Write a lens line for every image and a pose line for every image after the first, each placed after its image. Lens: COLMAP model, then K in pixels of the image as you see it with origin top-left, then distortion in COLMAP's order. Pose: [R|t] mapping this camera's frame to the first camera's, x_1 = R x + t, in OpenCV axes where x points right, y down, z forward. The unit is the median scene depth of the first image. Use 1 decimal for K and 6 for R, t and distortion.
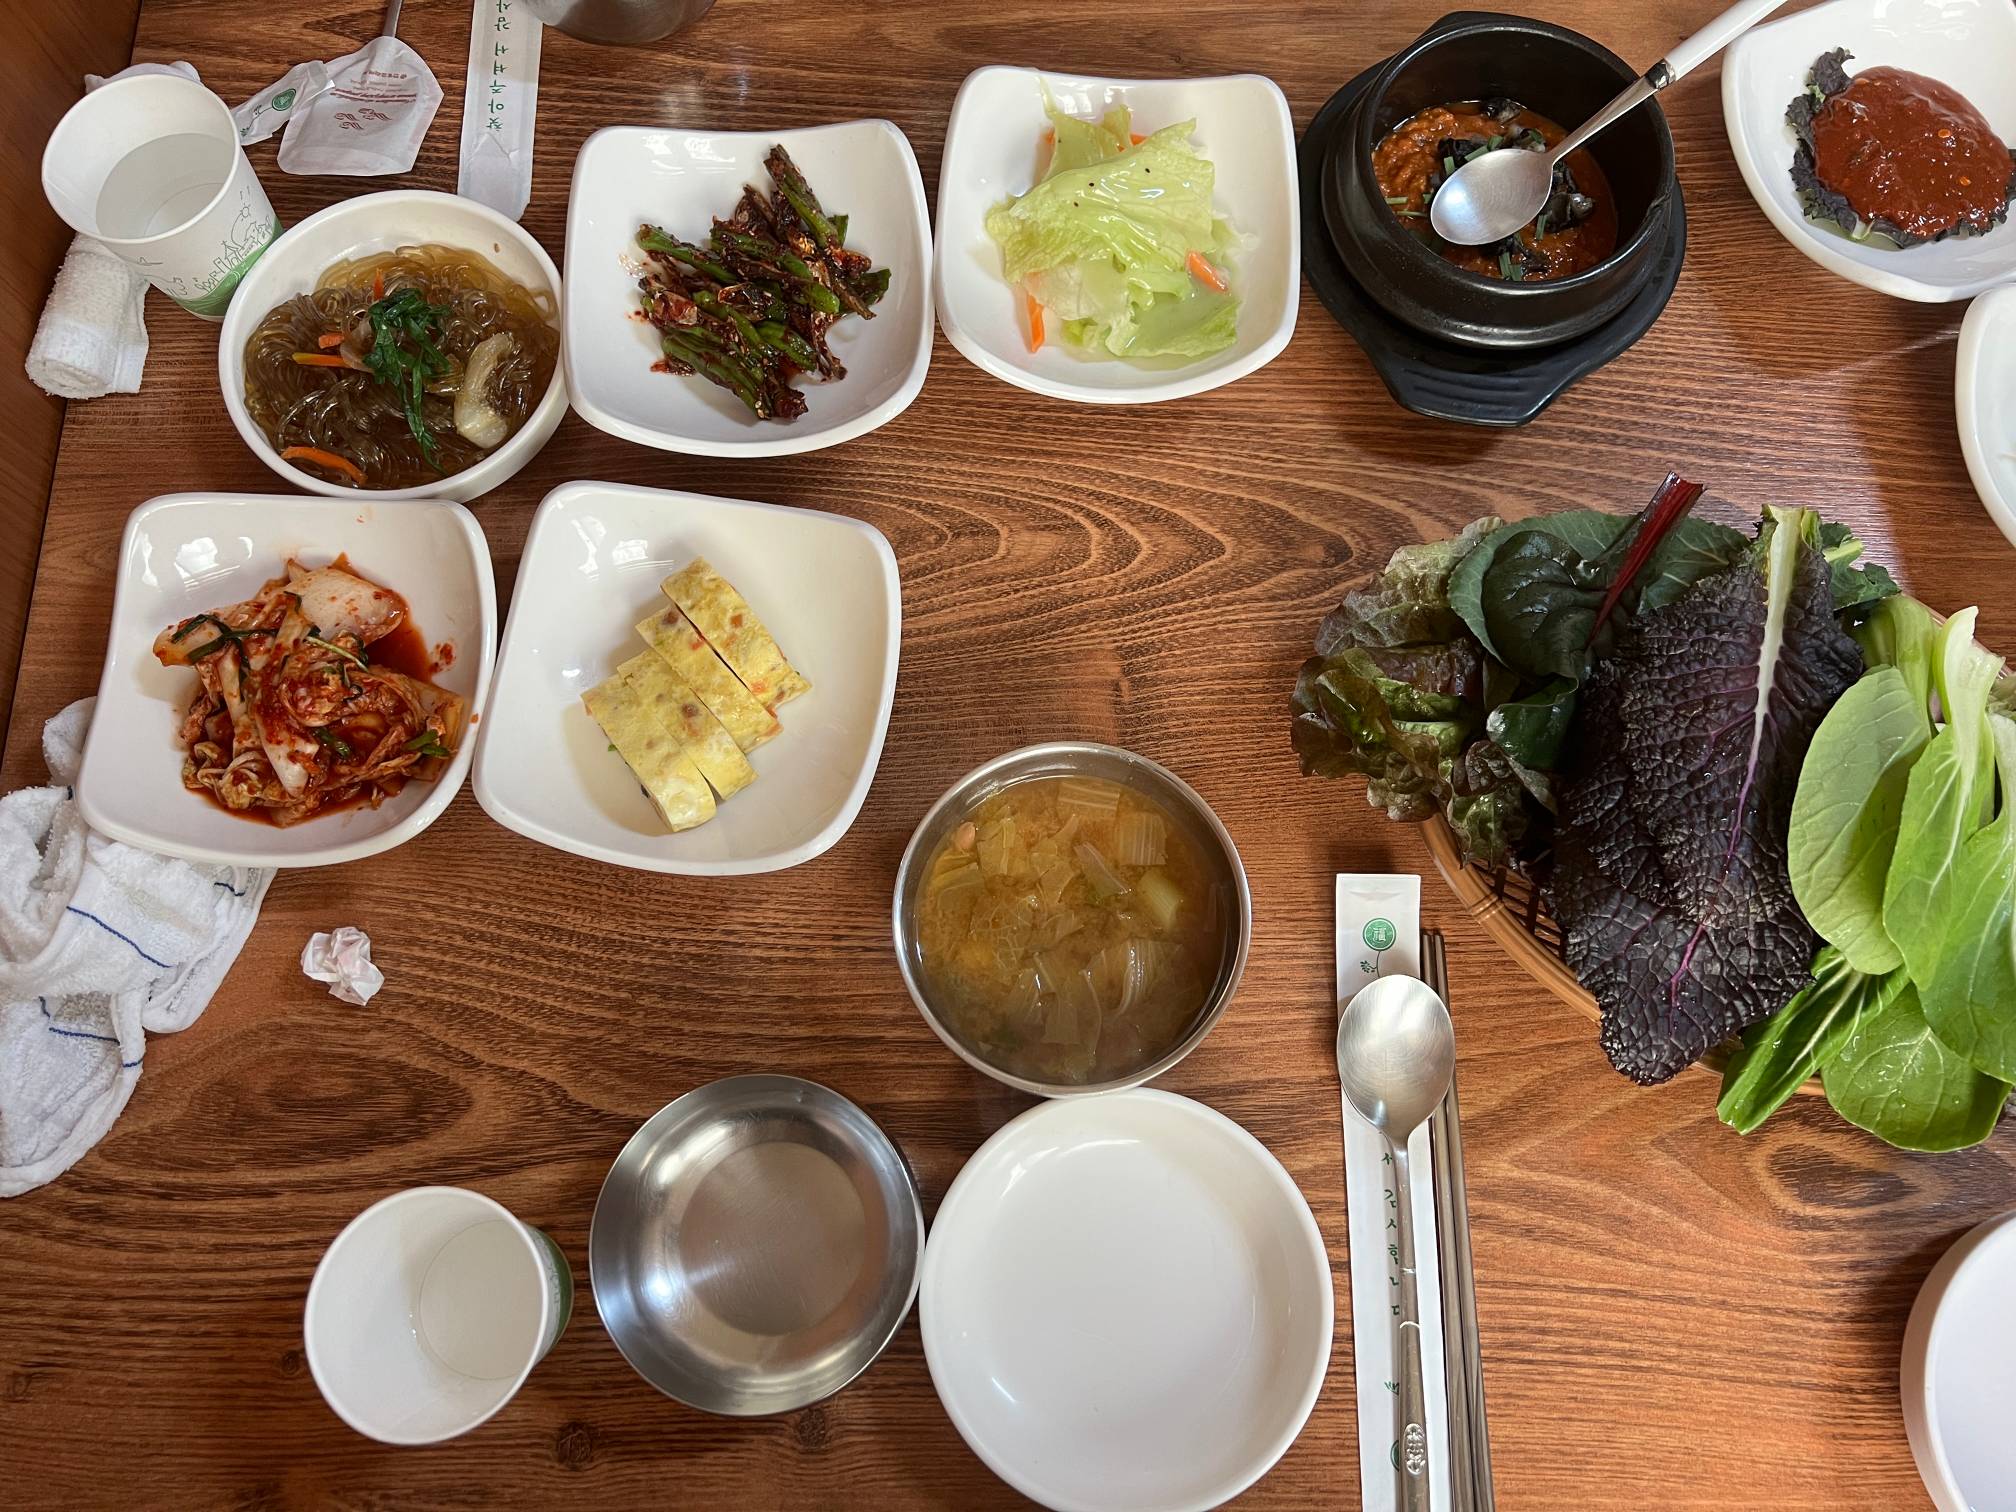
lens RADIAL K [[1534.2, 0, 1020.4], [0, 1534.2, 759.4], [0, 0, 1]] dist [0.052624, -0.073772]
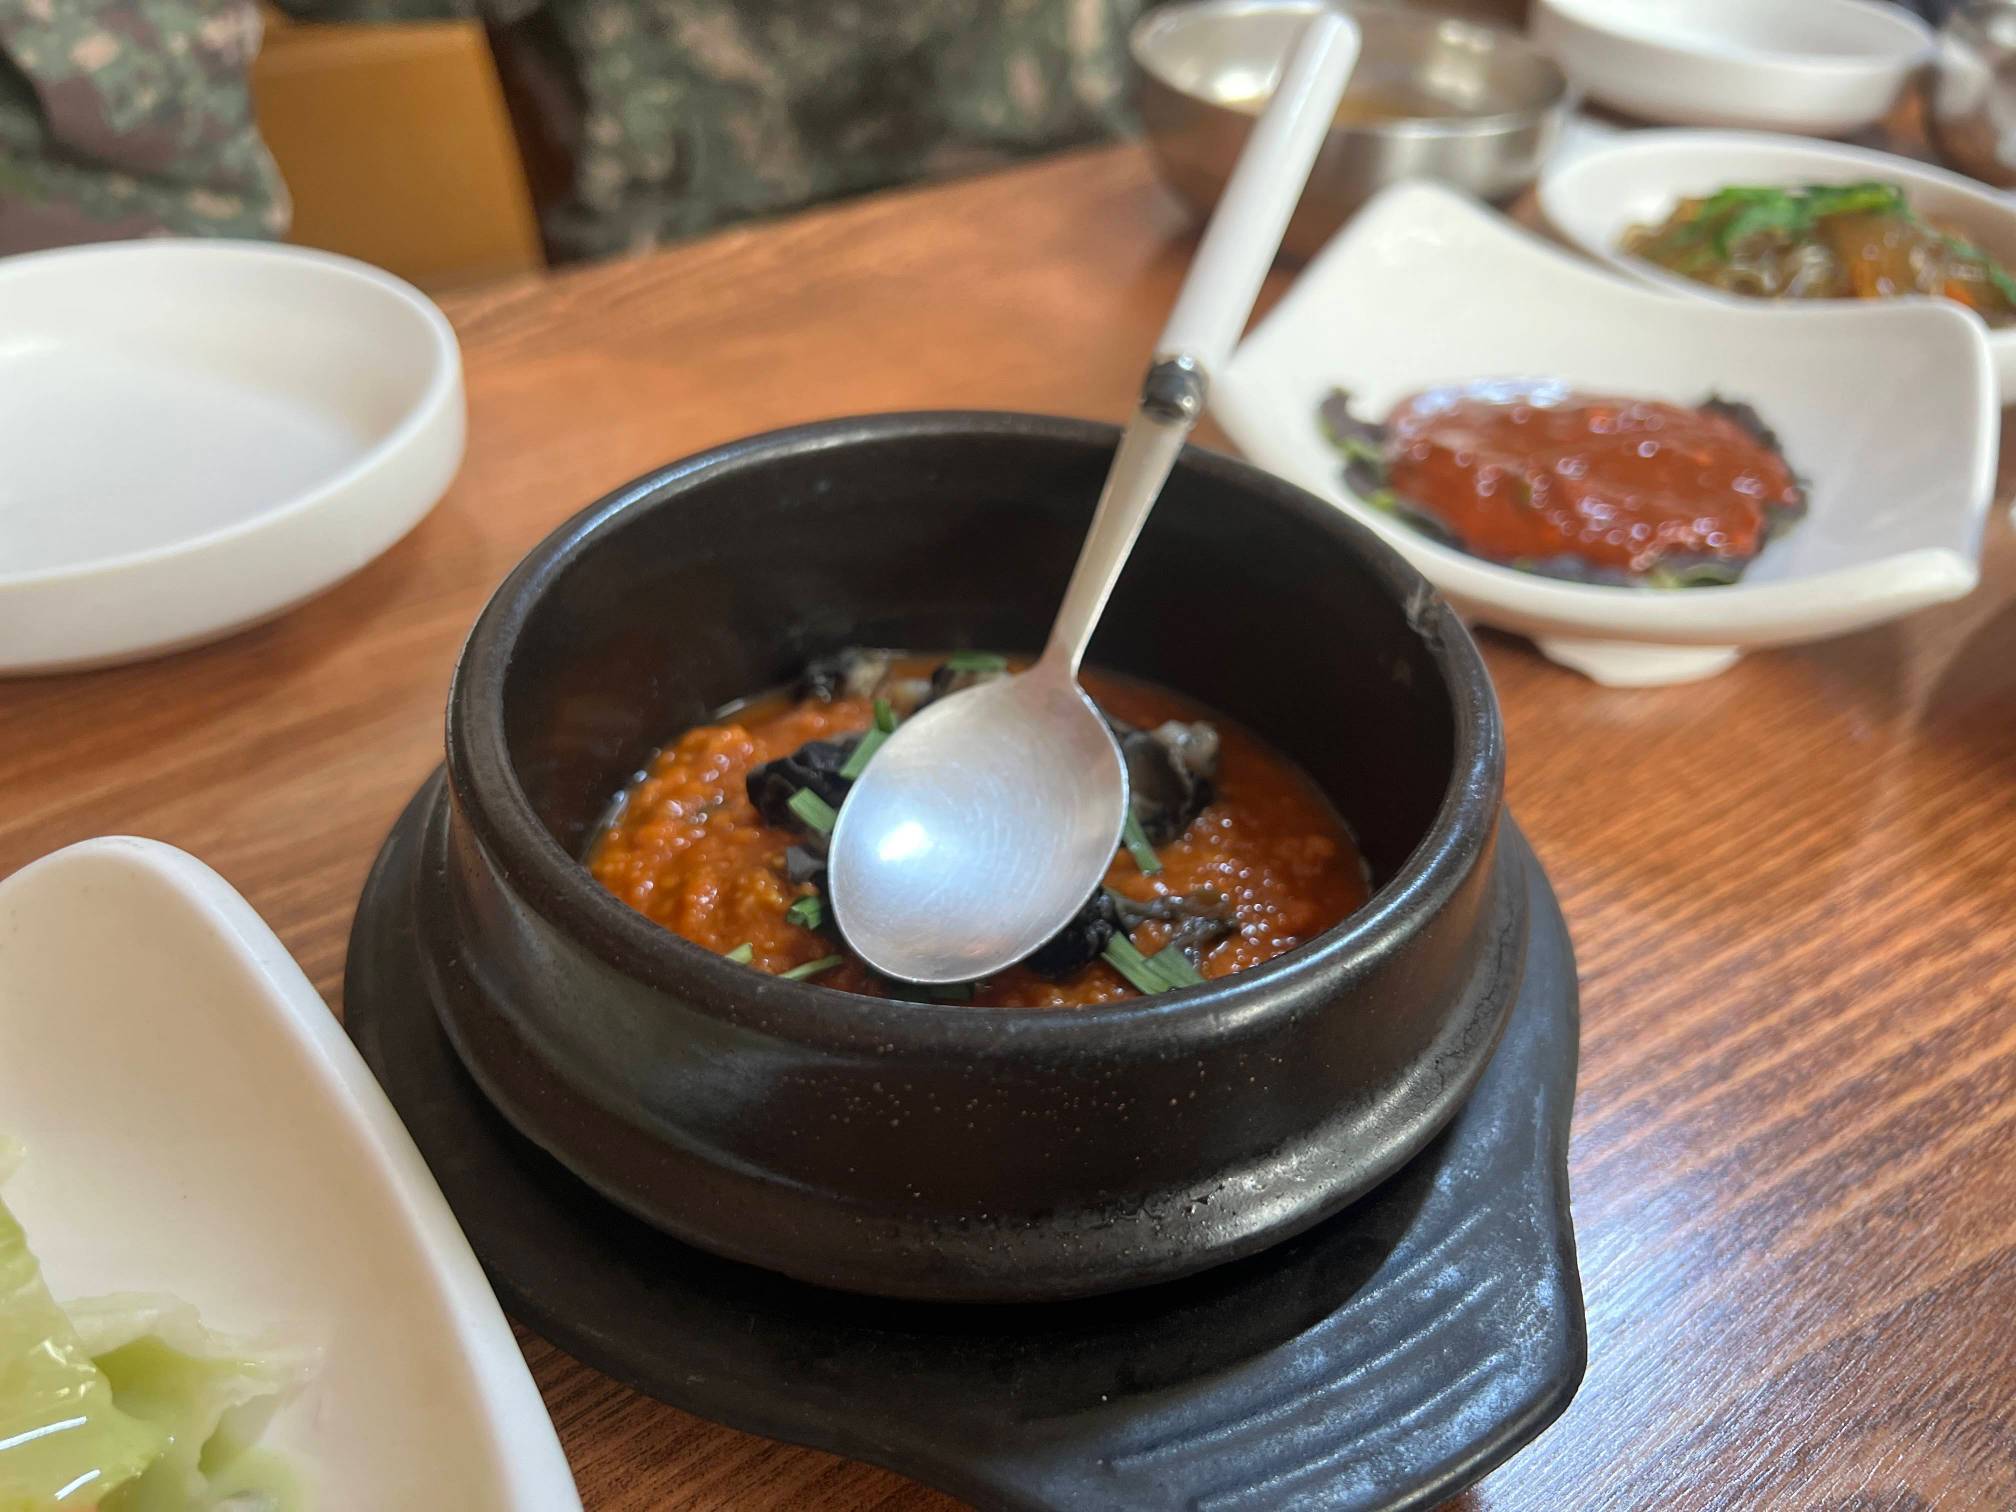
lens RADIAL K [[1520.4, 0, 1001.0], [0, 1520.4, 771.3], [0, 0, 1]] dist [0.056040, -0.083359]
pose [[0.788207, -0.367147, 0.493895, 0.170561], [0.584140, 0.698911, -0.412679, -0.260284], [-0.193675, 0.613781, 0.765352, 0.821589]]
